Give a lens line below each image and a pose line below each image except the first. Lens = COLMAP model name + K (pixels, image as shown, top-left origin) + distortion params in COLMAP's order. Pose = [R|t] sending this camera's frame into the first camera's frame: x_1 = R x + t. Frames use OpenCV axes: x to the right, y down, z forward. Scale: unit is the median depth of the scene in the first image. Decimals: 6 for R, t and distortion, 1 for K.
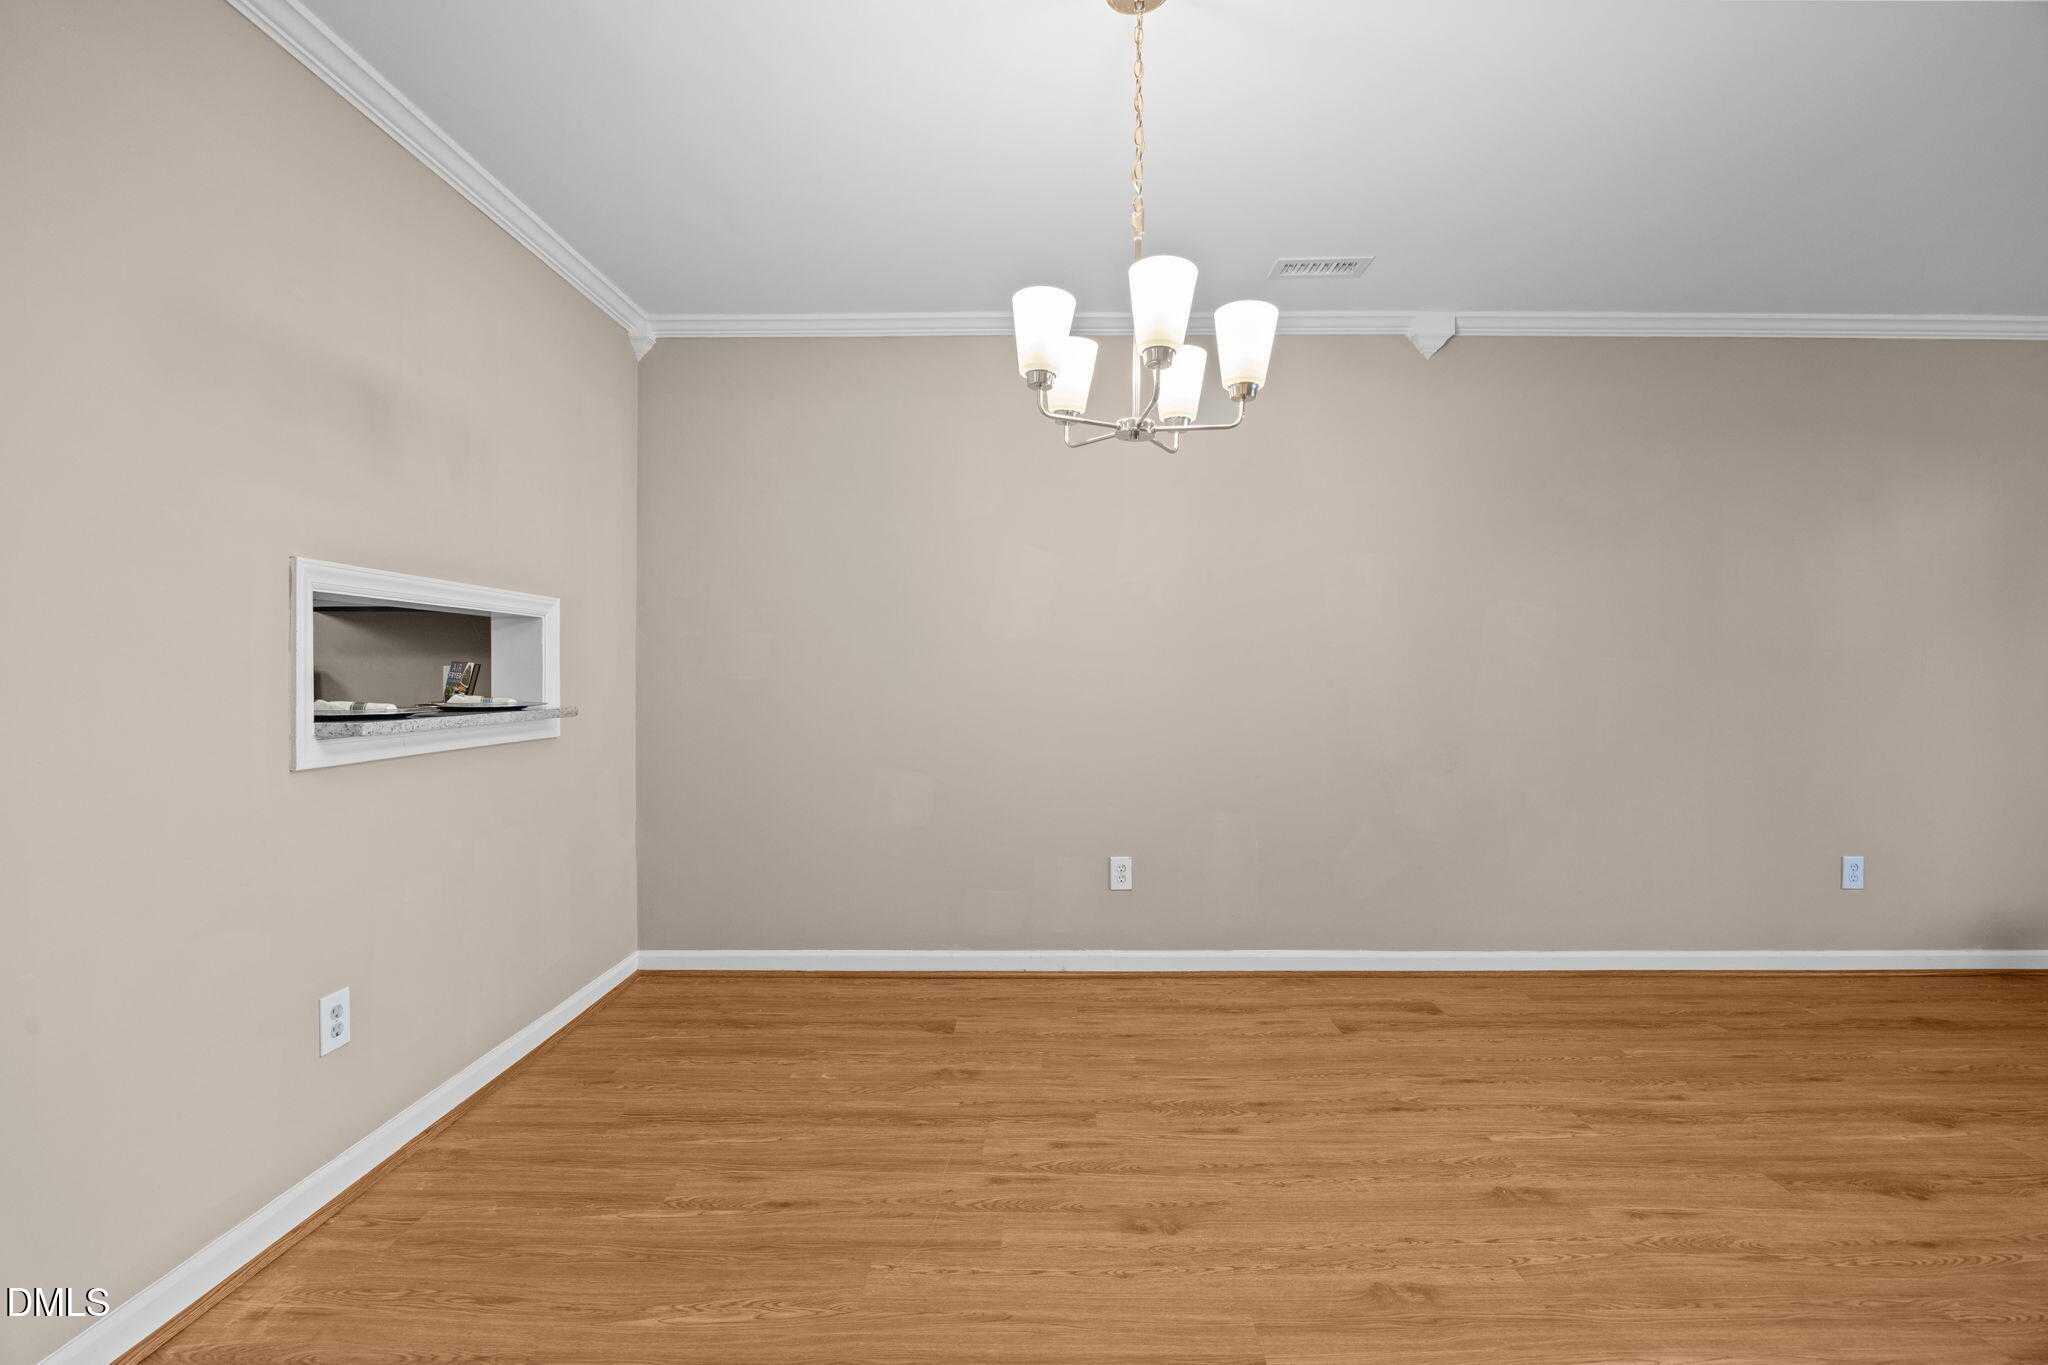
lens RADIAL K [[906.5, 0, 1024.0], [0, 906.5, 682.5], [0, 0, 1]] dist [-0.002811, -0.000454]
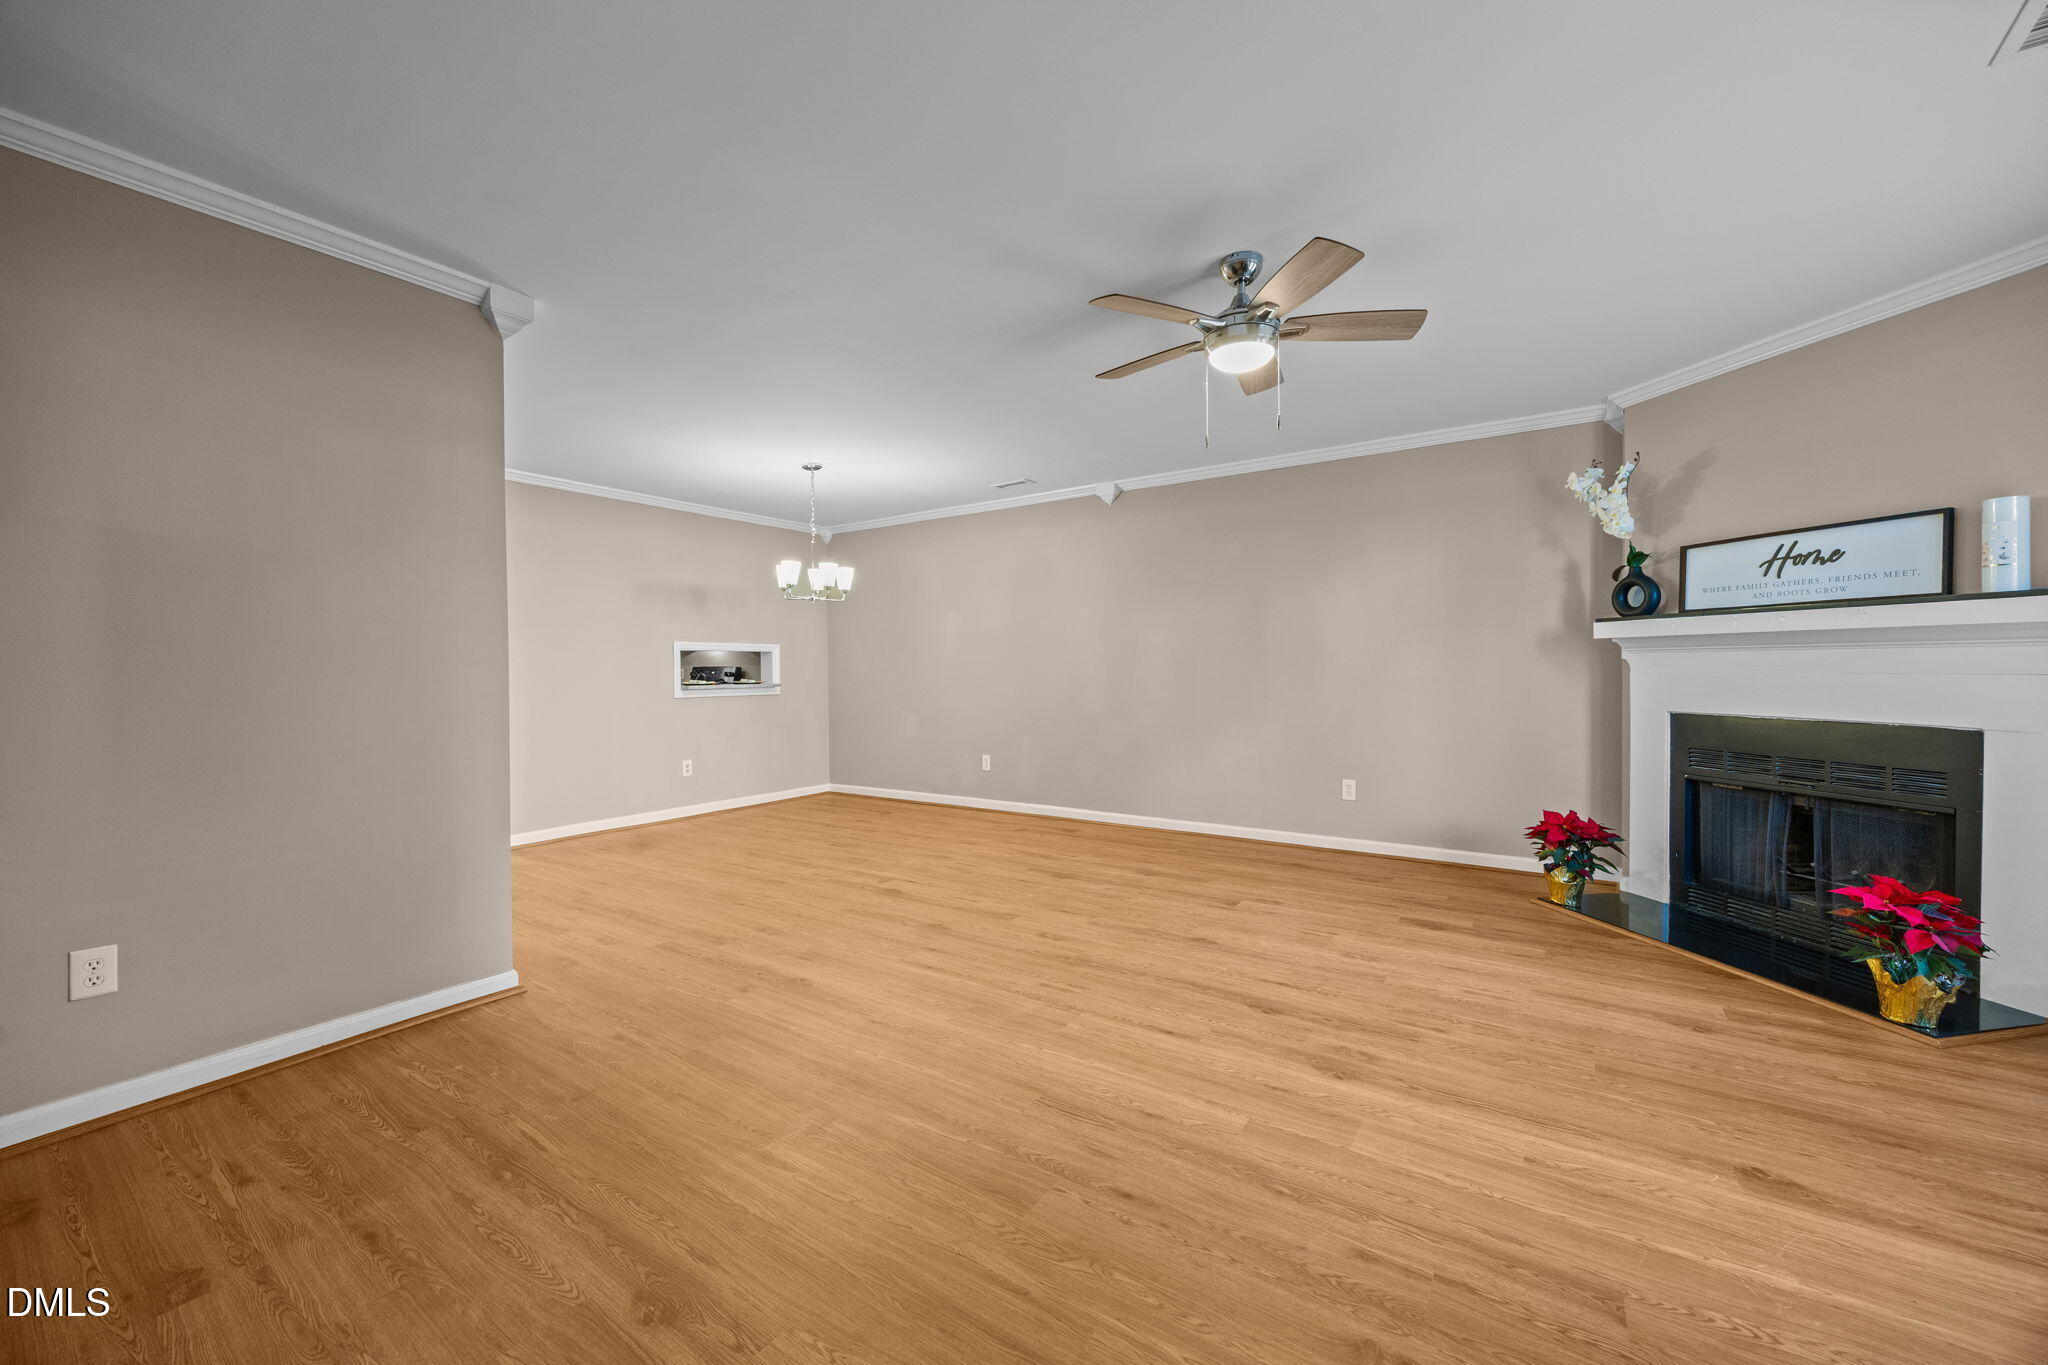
lens RADIAL K [[868.4, 0, 1019.0], [0, 868.4, 675.2], [0, 0, 1]] dist [0.058742, -0.018665]
pose [[0.809159, -0.002020, -0.587587, 1.661487], [0.005561, 0.999976, 0.004221, -0.005933], [0.587564, -0.006683, 0.809150, -0.741794]]
